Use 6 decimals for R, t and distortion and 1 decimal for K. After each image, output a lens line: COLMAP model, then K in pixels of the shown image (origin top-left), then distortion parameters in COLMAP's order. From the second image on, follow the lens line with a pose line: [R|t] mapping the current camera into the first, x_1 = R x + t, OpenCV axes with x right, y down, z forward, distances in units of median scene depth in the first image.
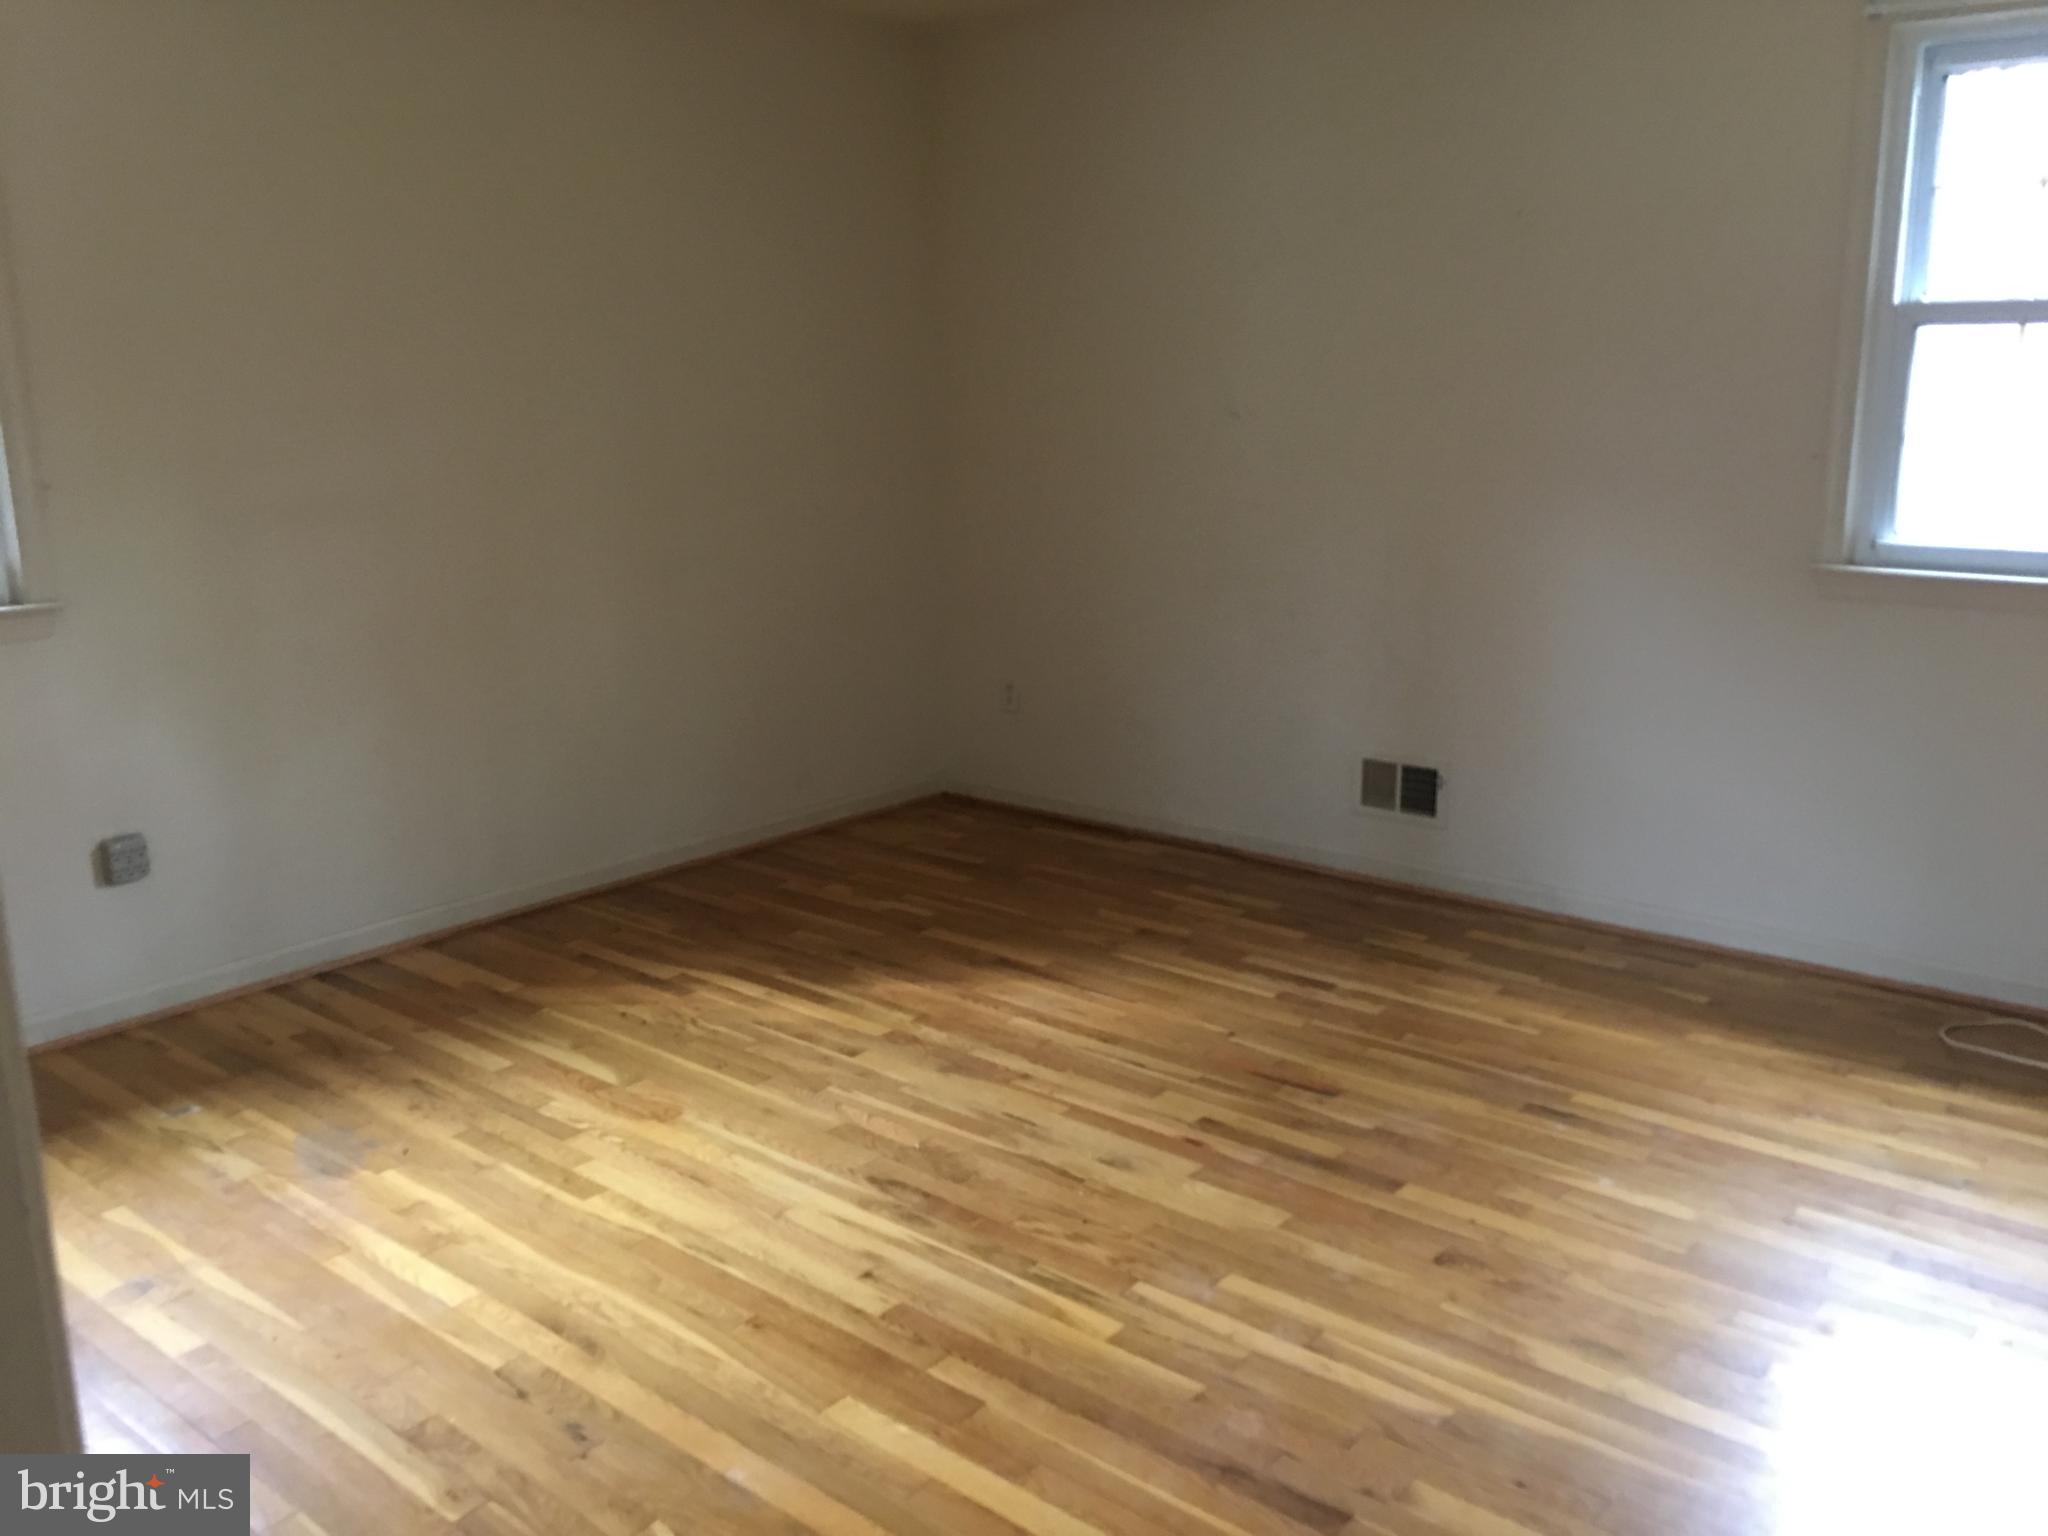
lens RADIAL K [[1747.8, 0, 1026.6], [0, 1747.8, 769.4], [0, 0, 1]] dist [0.056193, -0.005008]
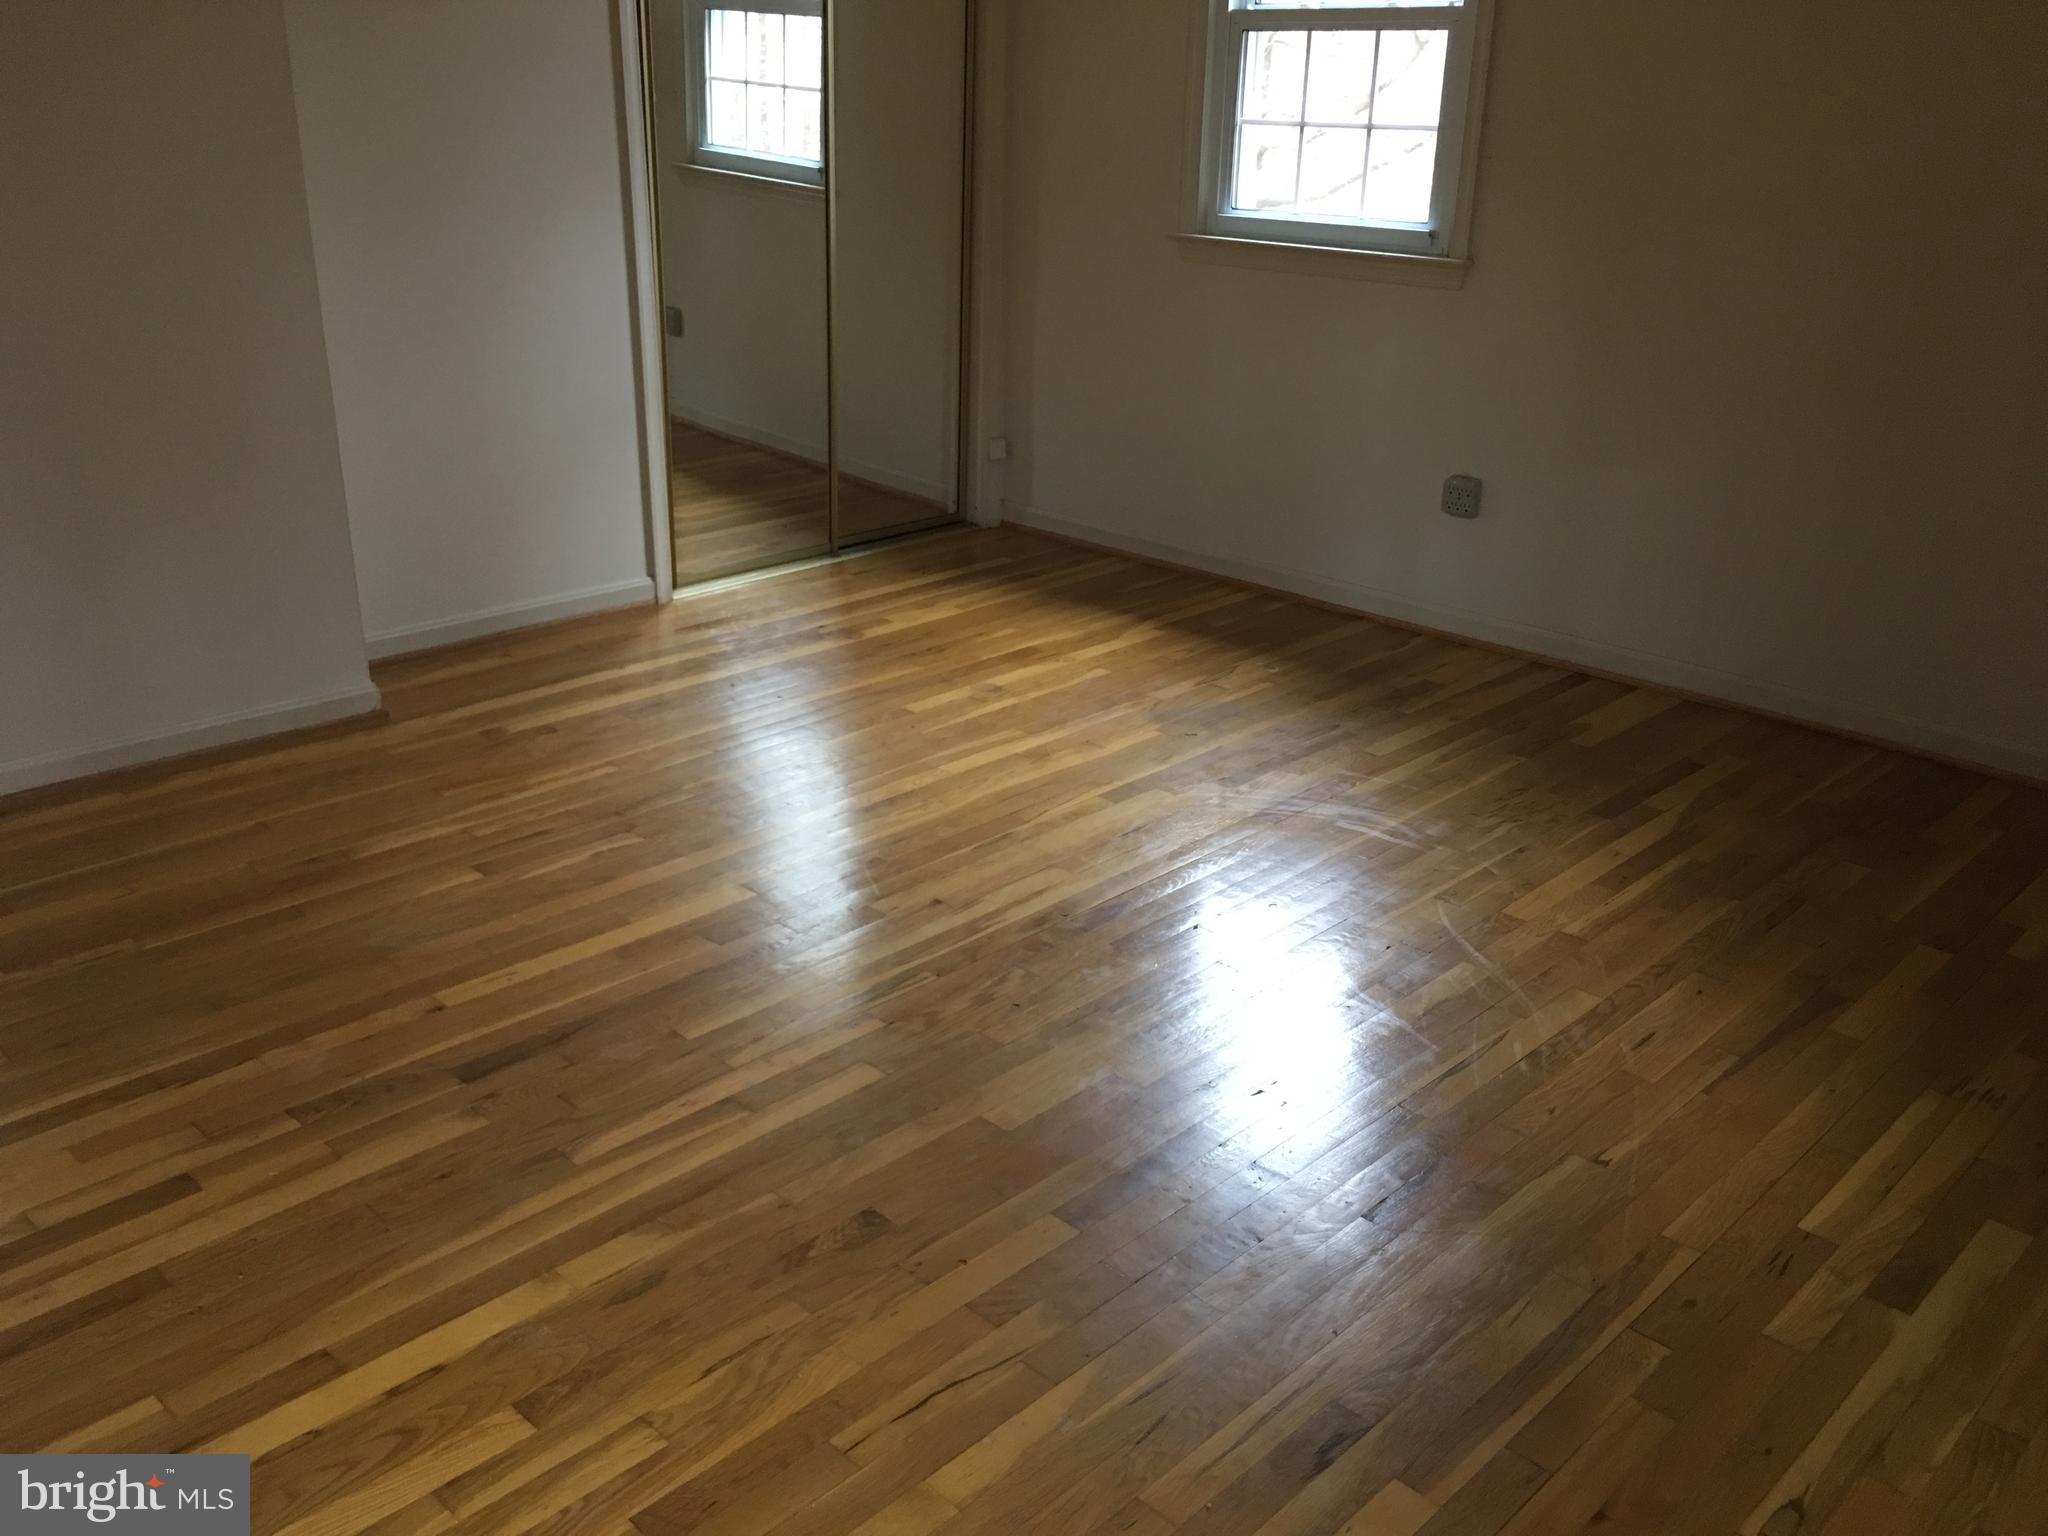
lens RADIAL K [[1747.8, 0, 1025.4], [0, 1747.8, 765.7], [0, 0, 1]] dist [0.056193, -0.005008]
pose [[-0.071387, 0.379752, -0.922330, 0.707923], [-0.246292, 0.889346, 0.385234, -0.181898], [0.966563, 0.254663, 0.030042, 0.788197]]
